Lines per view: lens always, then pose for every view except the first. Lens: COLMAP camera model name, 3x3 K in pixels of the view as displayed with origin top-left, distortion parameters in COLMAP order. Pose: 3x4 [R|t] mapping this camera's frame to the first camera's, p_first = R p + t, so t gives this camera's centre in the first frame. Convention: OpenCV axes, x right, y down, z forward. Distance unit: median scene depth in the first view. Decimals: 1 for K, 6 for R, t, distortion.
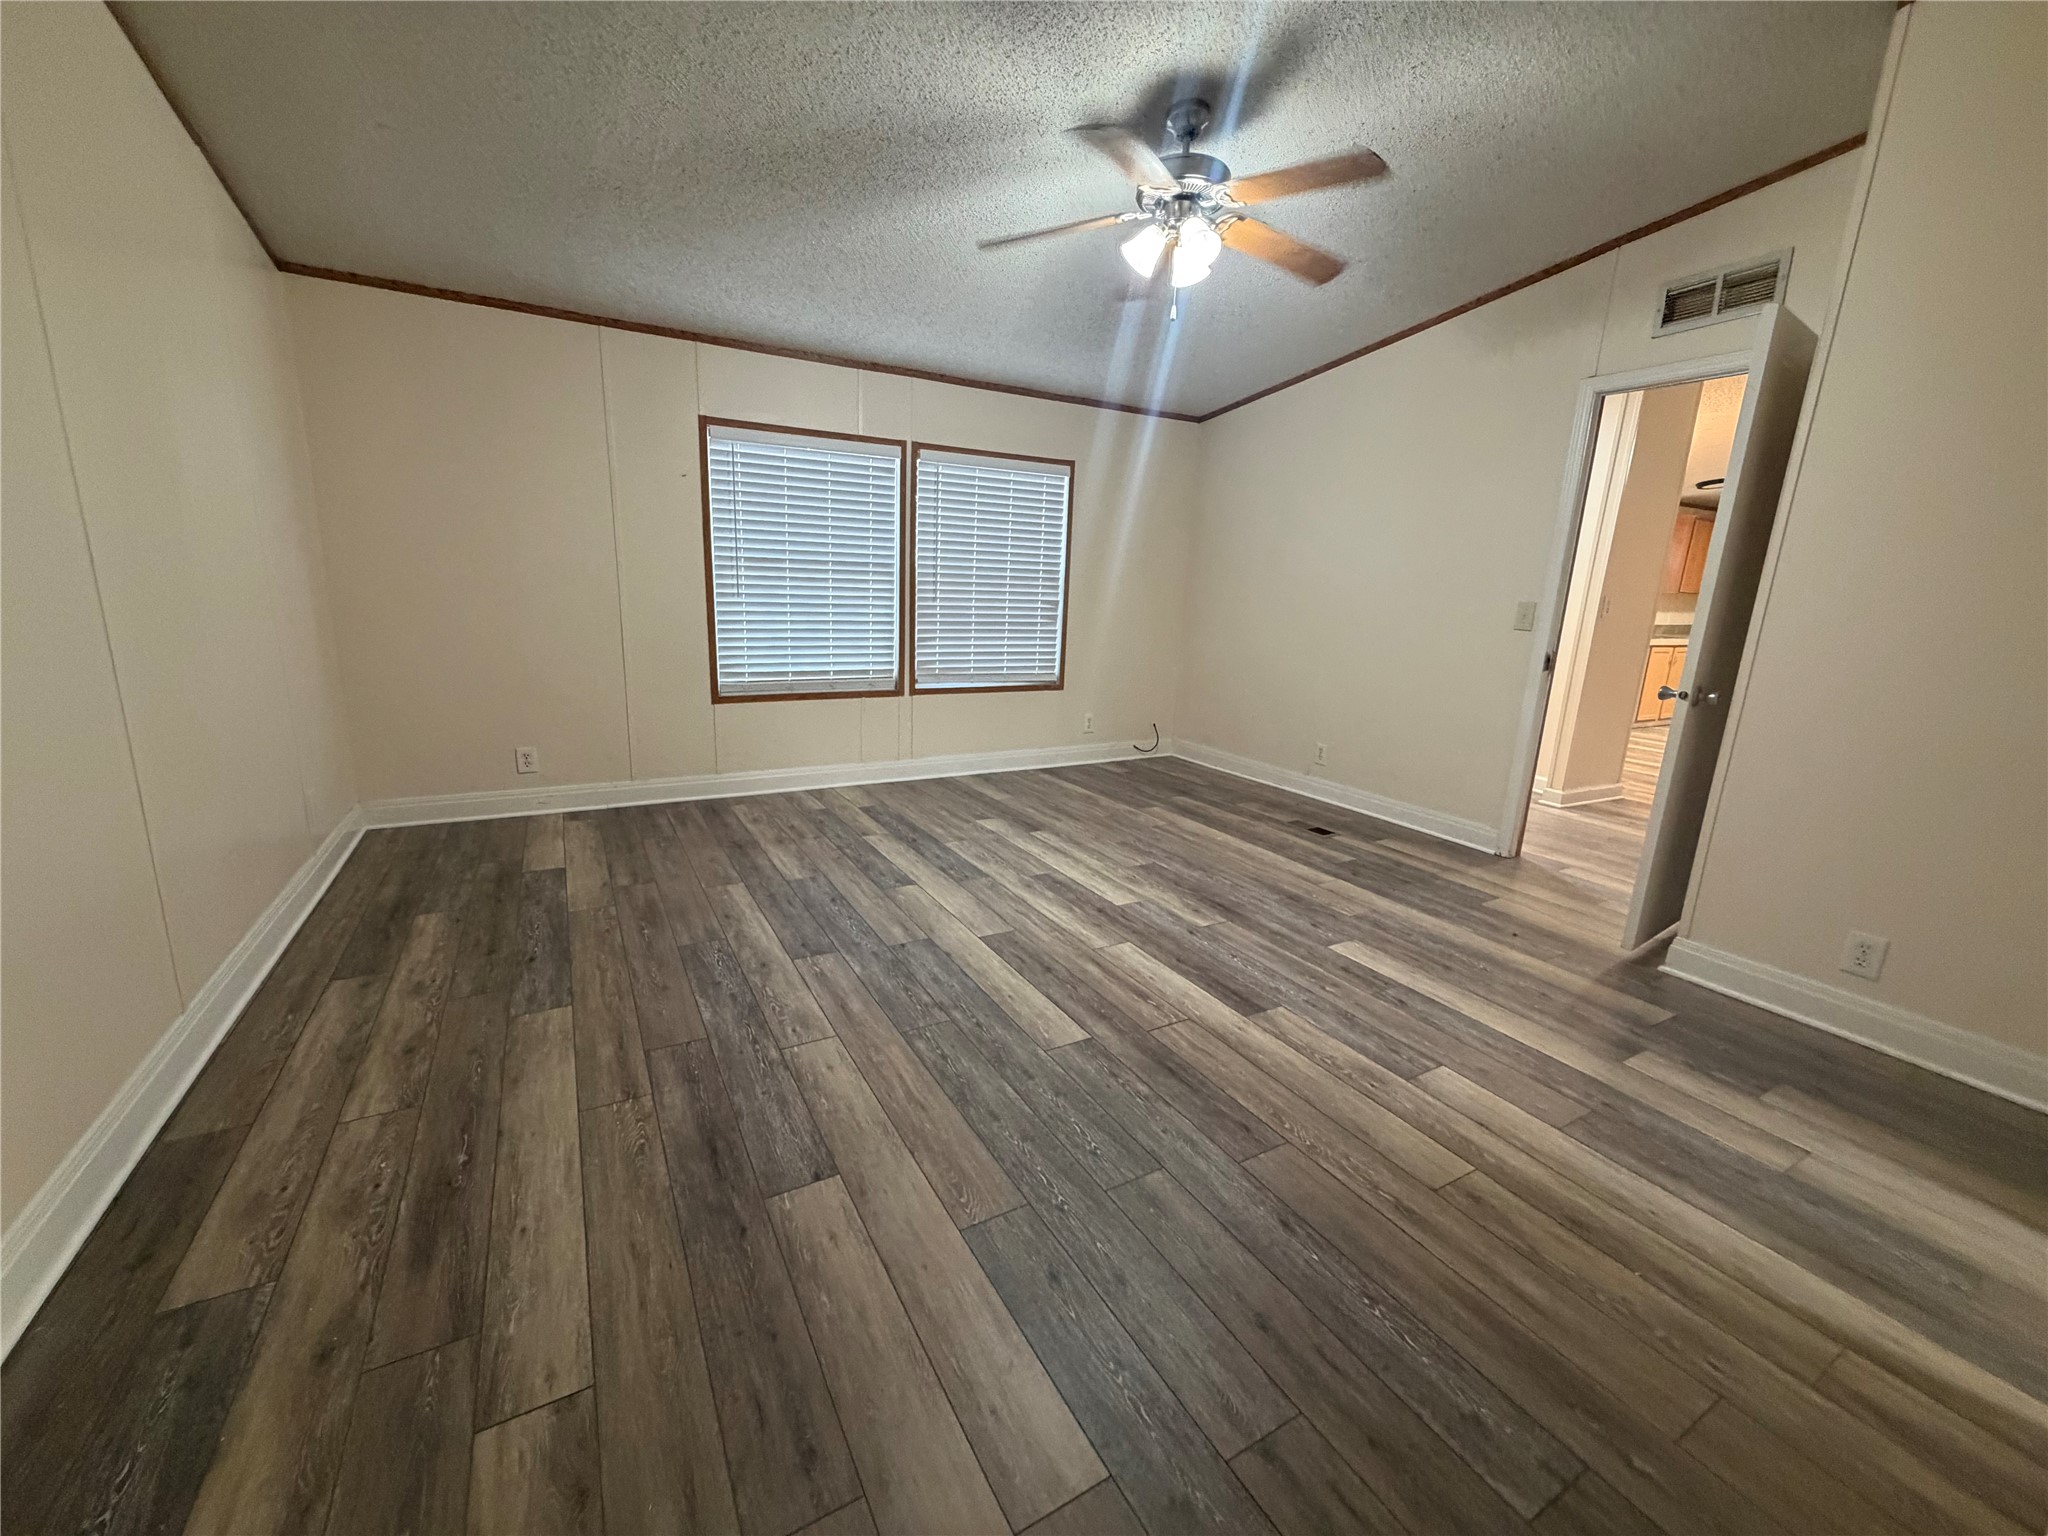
lens RADIAL K [[817.8, 0, 1023.3], [0, 817.8, 769.8], [0, 0, 1]] dist [0.002066, -0.000555]
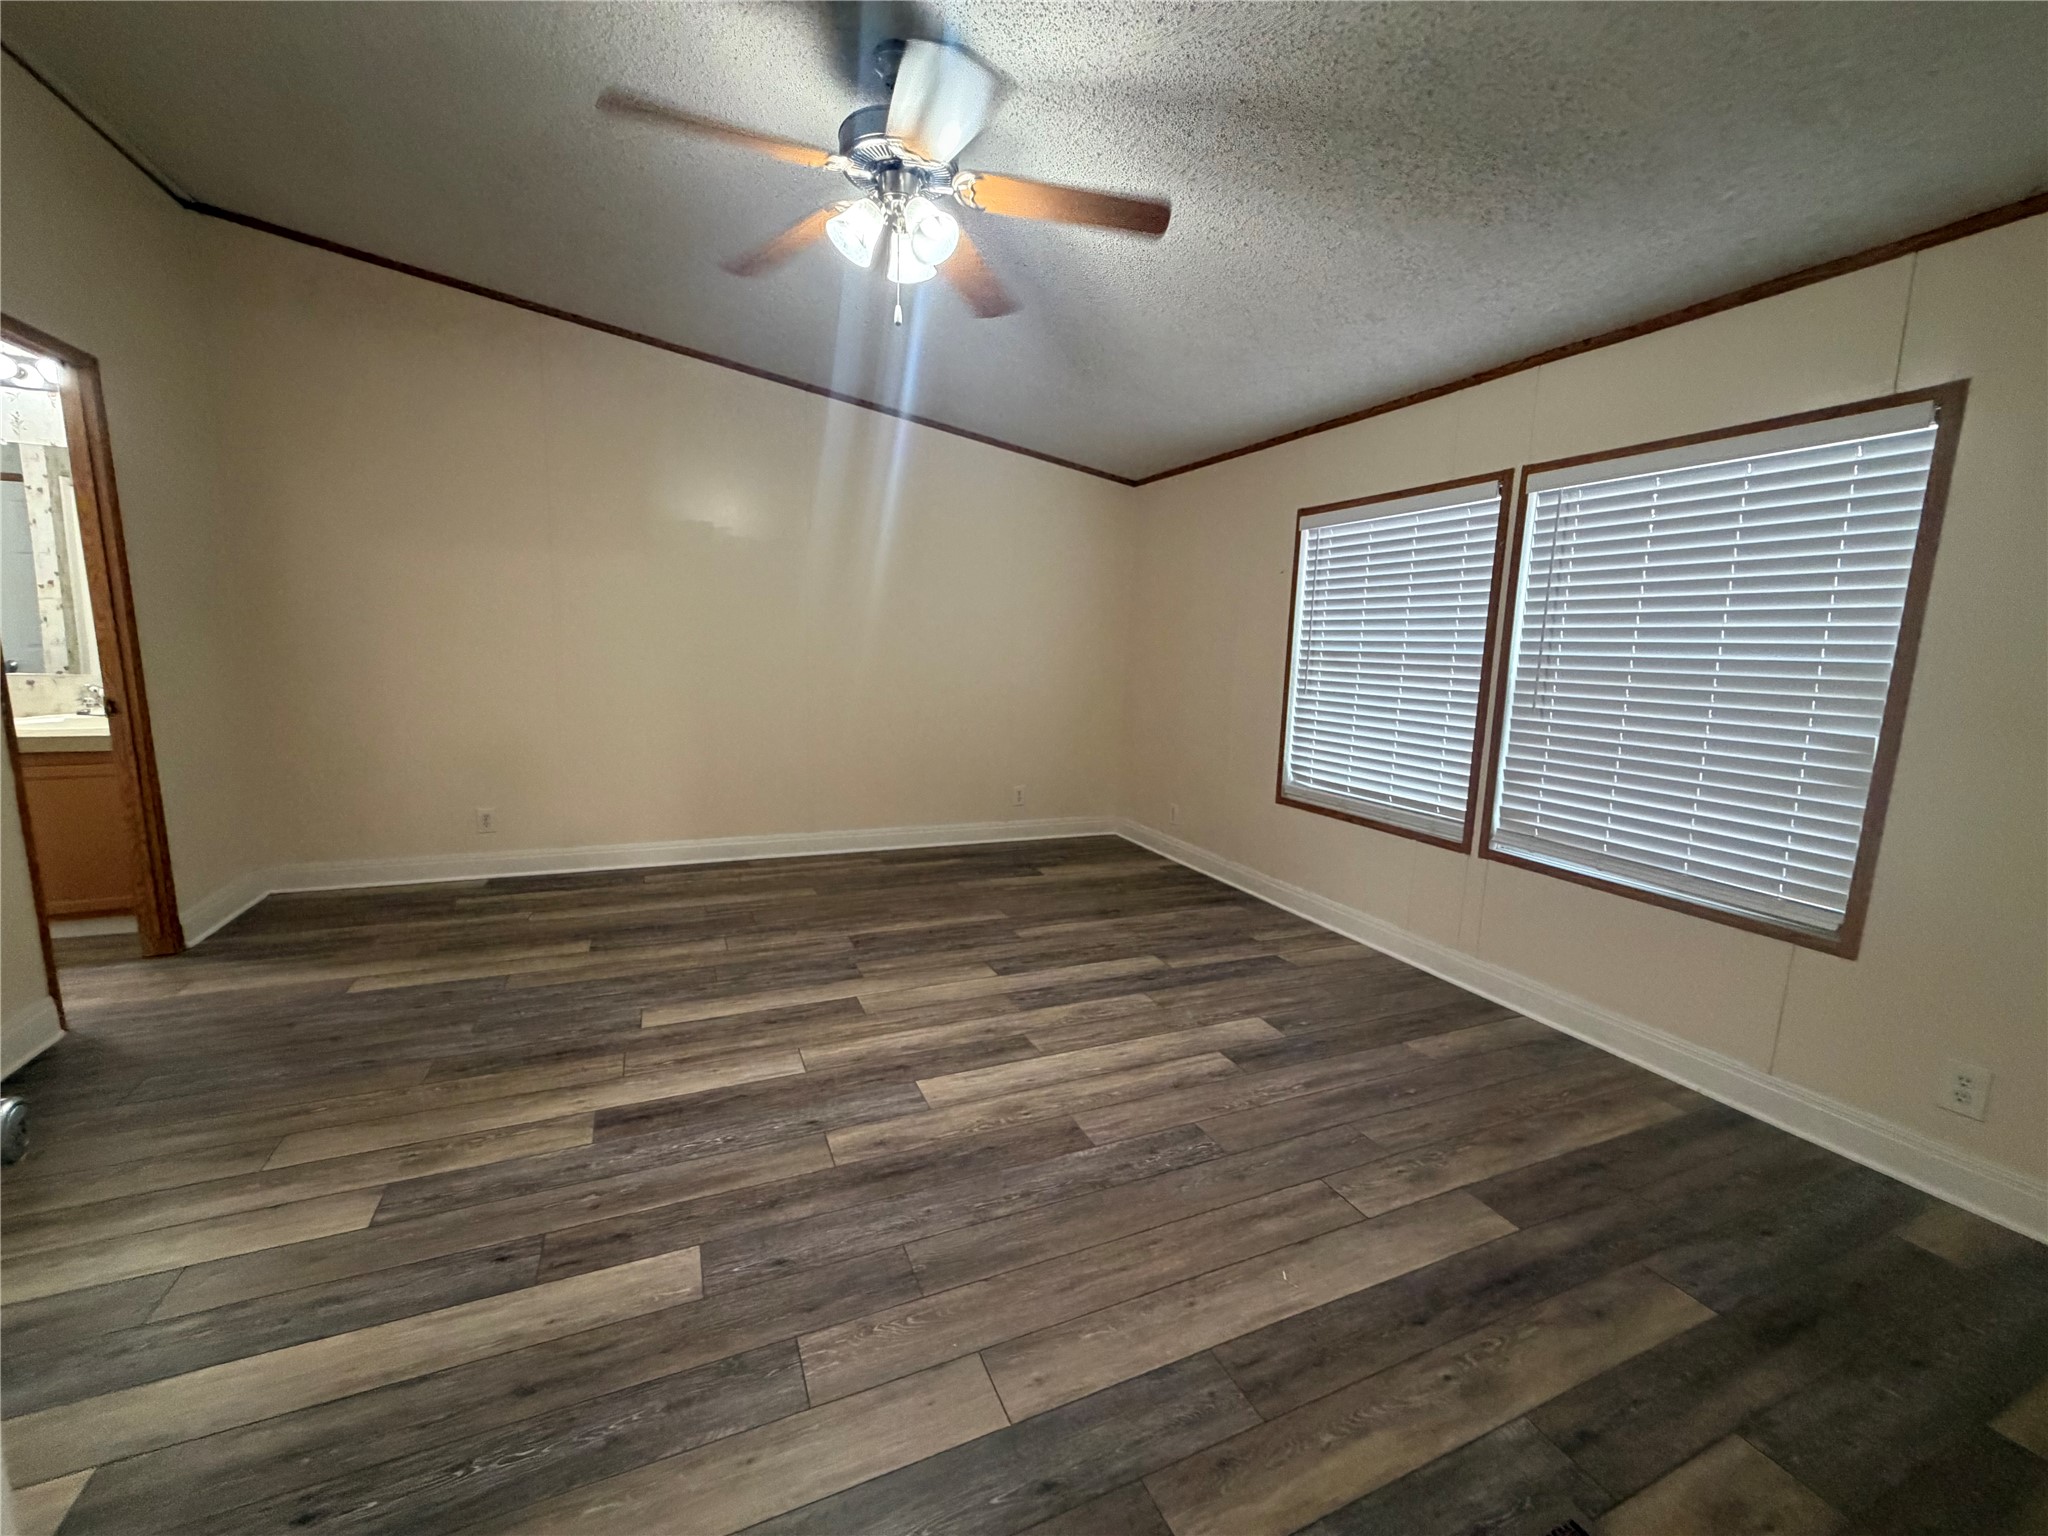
lens RADIAL K [[817.8, 0, 1014.1], [0, 817.8, 768.5], [0, 0, 1]] dist [0.002066, -0.000555]
pose [[-0.108149, 0.111847, -0.987823, 0.745537], [-0.256240, 0.956940, 0.136404, -0.215819], [0.960544, 0.267872, -0.074832, 0.970551]]
